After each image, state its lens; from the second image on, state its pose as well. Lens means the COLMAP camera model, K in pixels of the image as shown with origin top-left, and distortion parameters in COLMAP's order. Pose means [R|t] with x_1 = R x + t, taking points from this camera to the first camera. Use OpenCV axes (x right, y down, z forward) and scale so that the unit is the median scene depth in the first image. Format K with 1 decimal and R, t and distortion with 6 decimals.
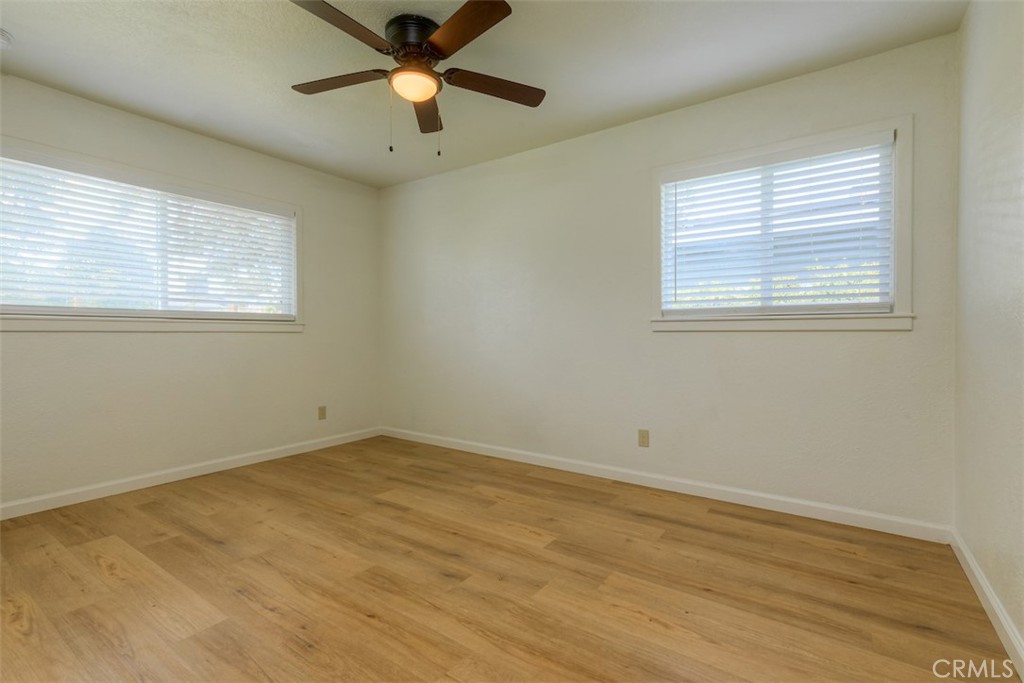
lens RADIAL K [[463.8, 0, 516.6], [0, 463.8, 340.2], [0, 0, 1]] dist [0.001569, 0.000113]
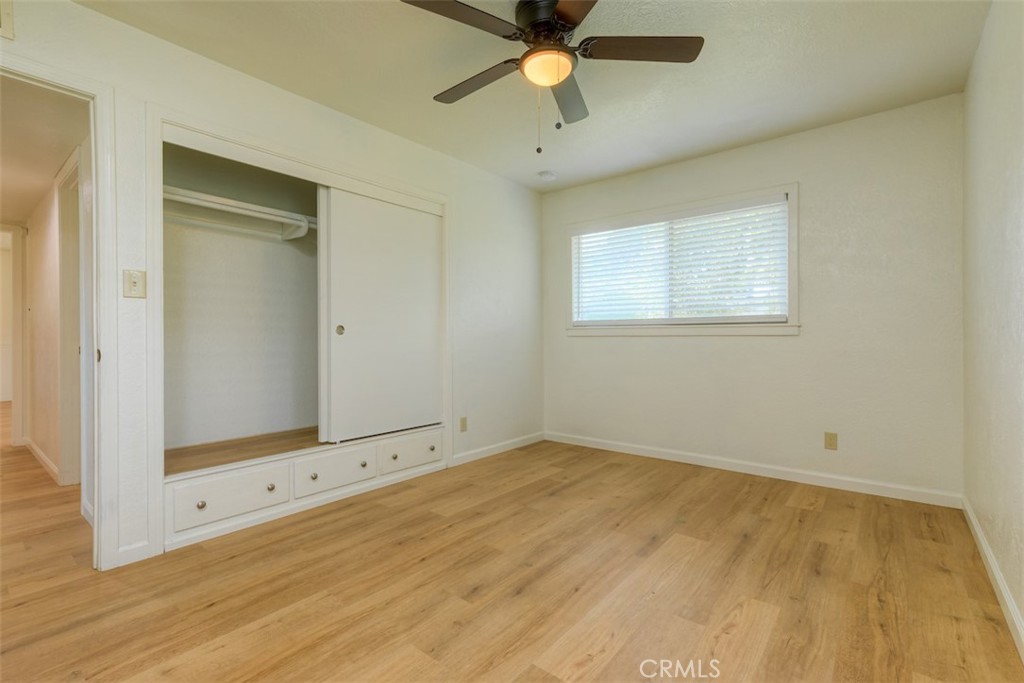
lens RADIAL K [[463.8, 0, 516.6], [0, 463.8, 340.2], [0, 0, 1]] dist [0.001569, 0.000113]
pose [[-0.071220, 0.008131, -0.997427, 0.644775], [-0.012009, 0.999887, 0.009009, -0.015419], [0.997388, 0.012619, -0.071115, 0.923029]]
